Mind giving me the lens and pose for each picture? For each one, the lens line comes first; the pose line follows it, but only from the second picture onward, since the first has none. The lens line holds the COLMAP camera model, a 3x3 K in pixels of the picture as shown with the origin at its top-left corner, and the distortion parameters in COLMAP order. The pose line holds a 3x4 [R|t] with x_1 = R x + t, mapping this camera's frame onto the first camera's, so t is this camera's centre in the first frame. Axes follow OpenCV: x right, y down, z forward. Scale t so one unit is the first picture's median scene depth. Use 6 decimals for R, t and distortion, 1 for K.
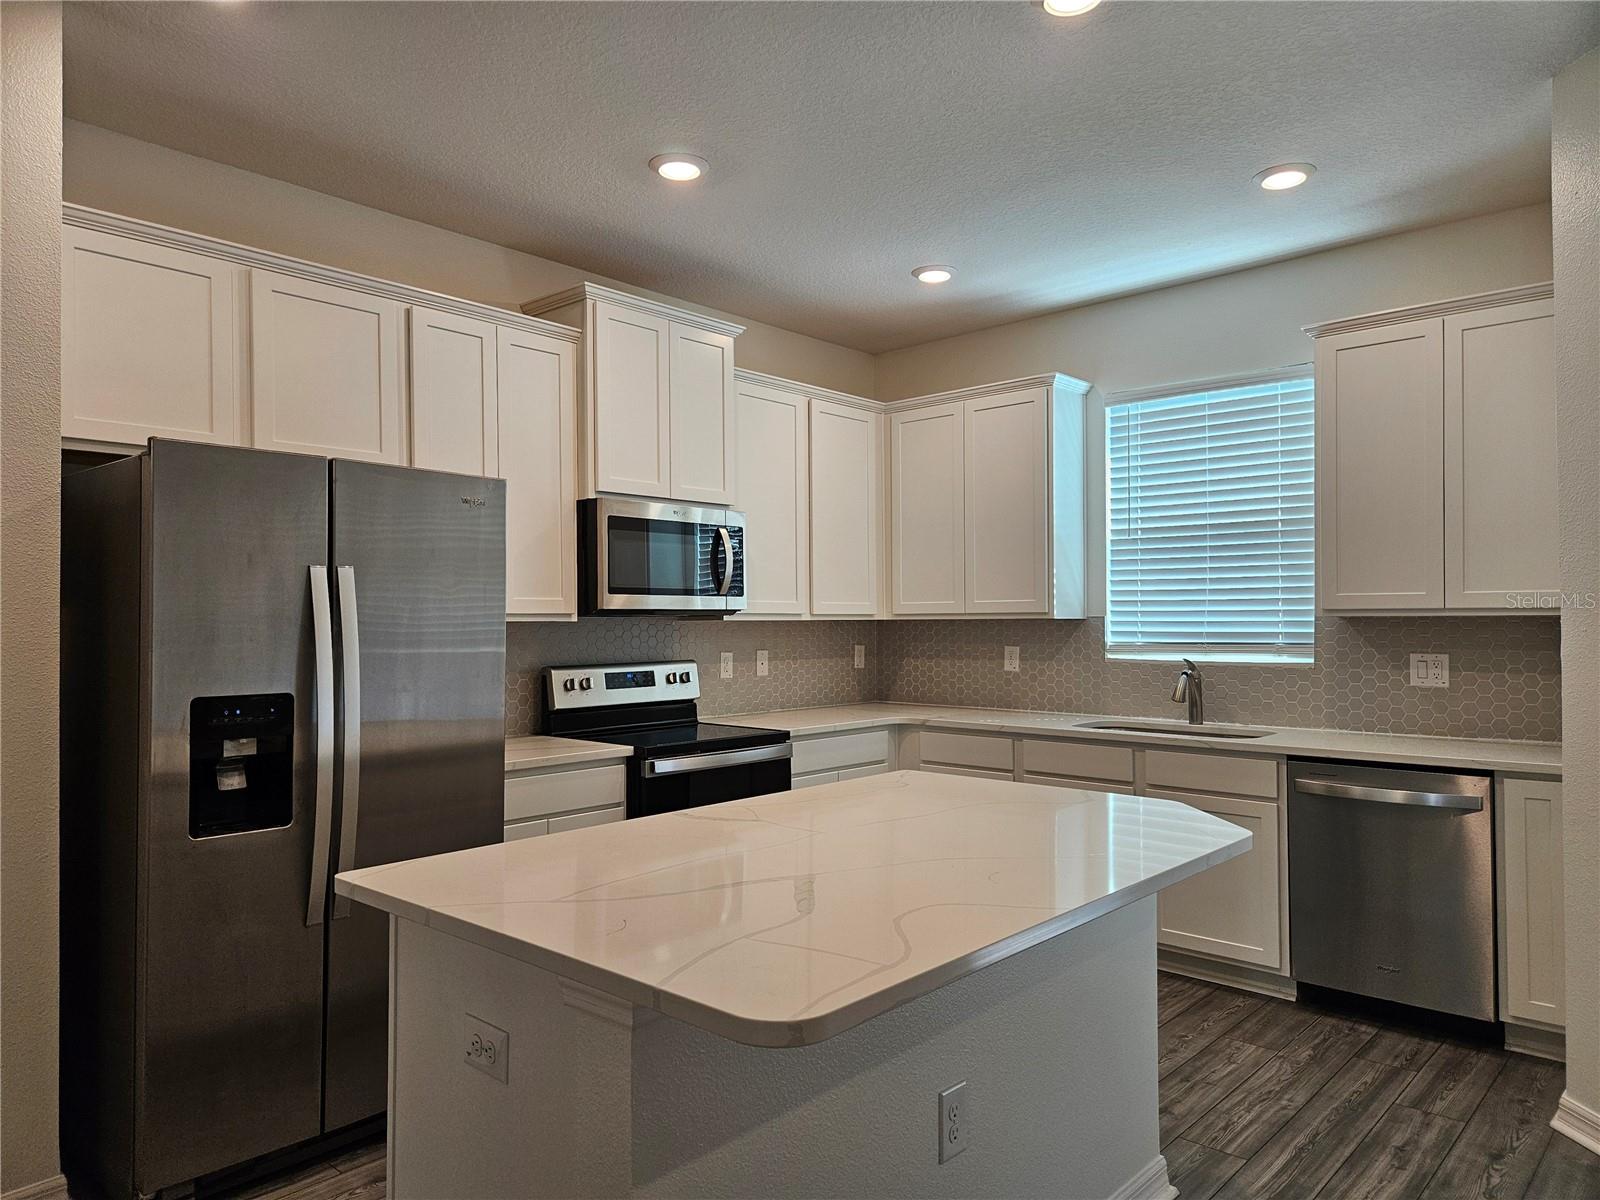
lens RADIAL K [[1066.7, 0, 793.3], [0, 1066.7, 605.3], [0, 0, 1]] dist [0.079519, -0.061154]
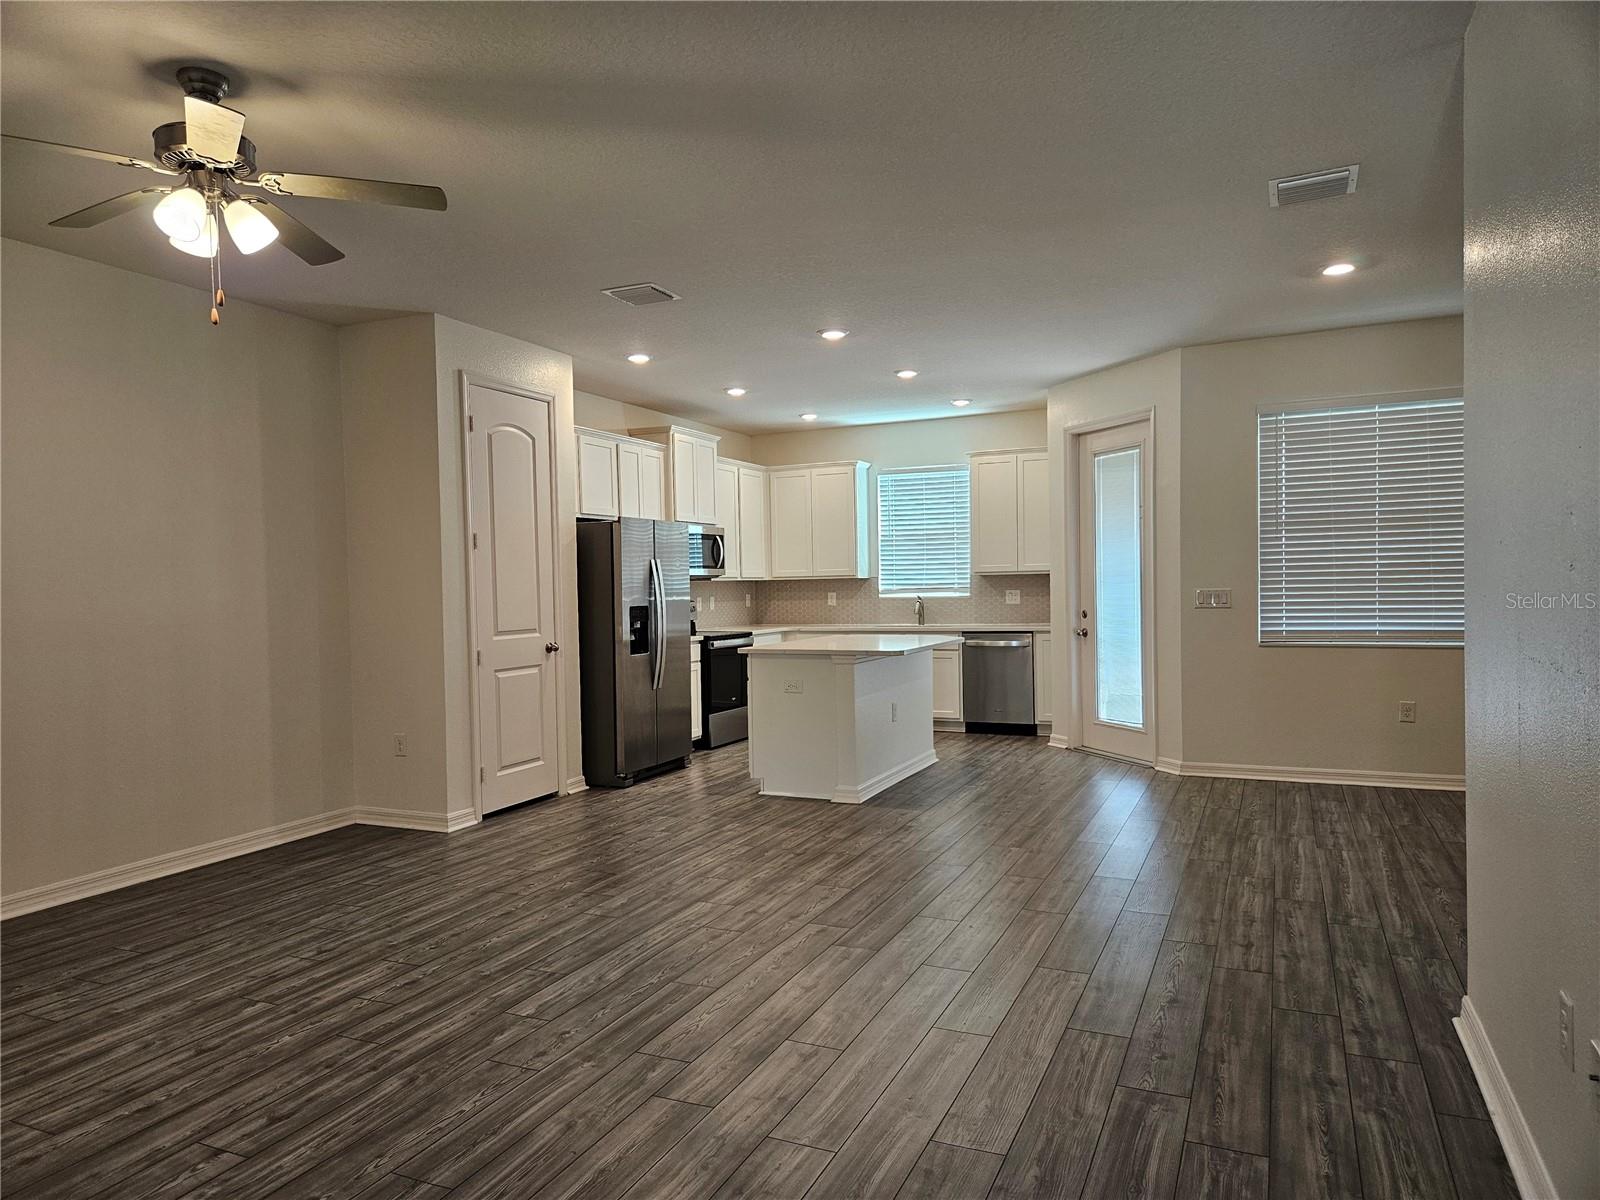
lens RADIAL K [[1066.7, 0, 793.3], [0, 1066.7, 605.3], [0, 0, 1]] dist [0.079519, -0.061154]
pose [[0.949597, -0.019349, 0.312877, -0.559697], [0.009832, 0.999441, 0.031969, -0.002322], [-0.313320, -0.027282, 0.949256, -0.991758]]
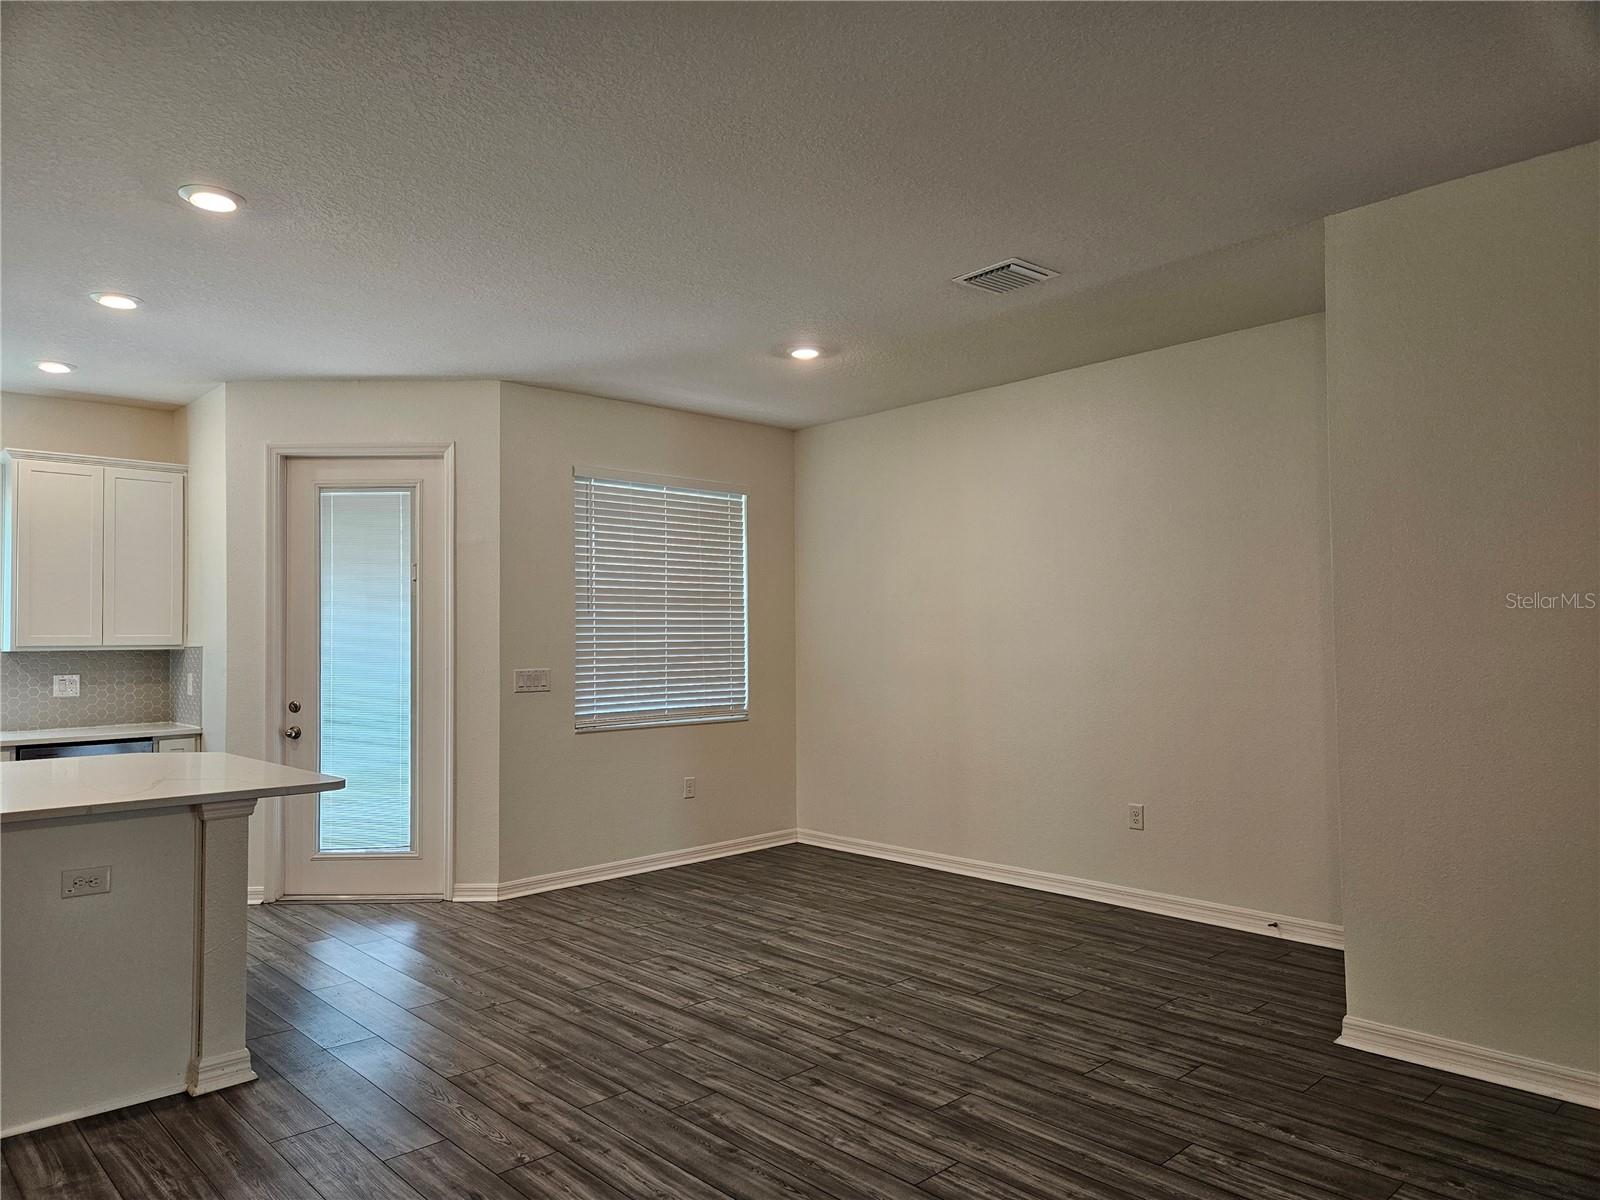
lens RADIAL K [[1066.7, 0, 793.3], [0, 1066.7, 605.3], [0, 0, 1]] dist [0.079519, -0.061154]
pose [[0.070149, 0.036062, 0.996884, -0.793030], [-0.005336, 0.999346, -0.035776, -0.003824], [-0.997522, -0.002810, 0.070296, -0.120829]]
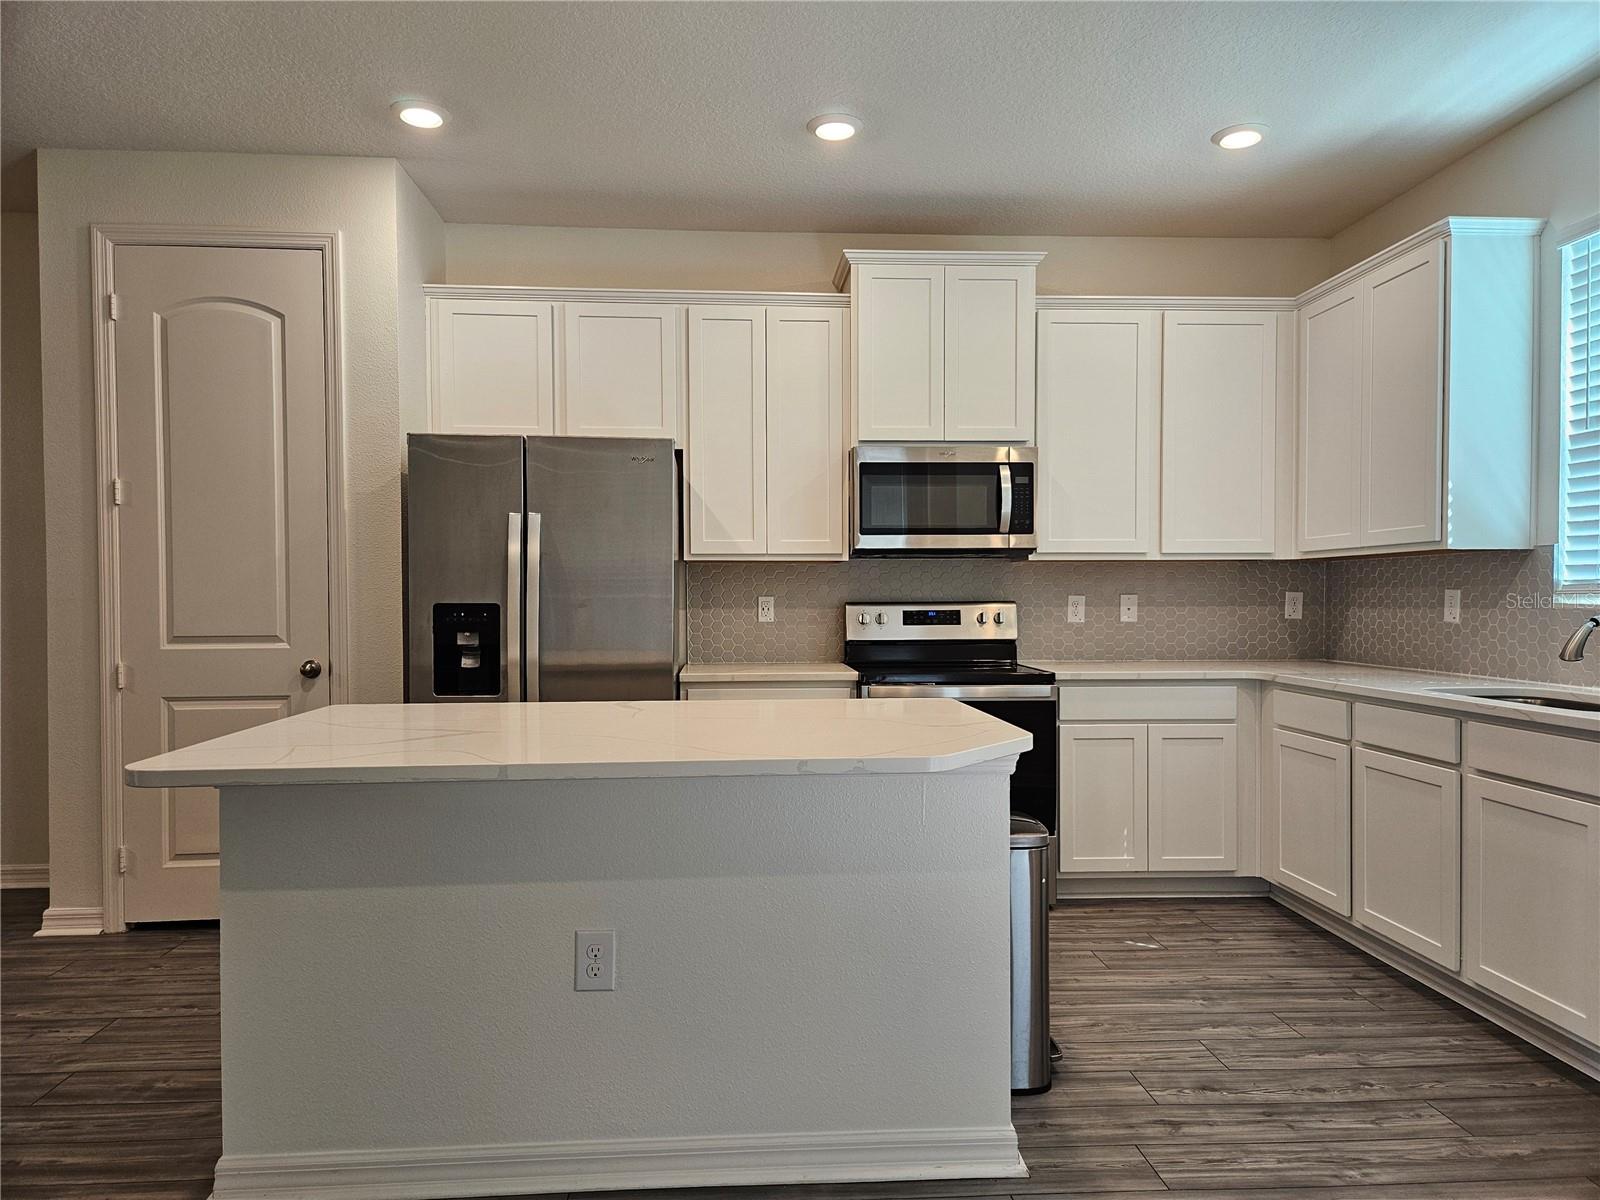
lens RADIAL K [[1070.8, 0, 801.3], [0, 1070.8, 613.4], [0, 0, 1]] dist [0.077129, -0.065035]
pose [[0.723766, 0.012580, -0.689931, 0.467710], [0.009632, 0.999552, 0.028330, 0.033324], [0.689978, -0.027150, 0.723321, 0.142952]]
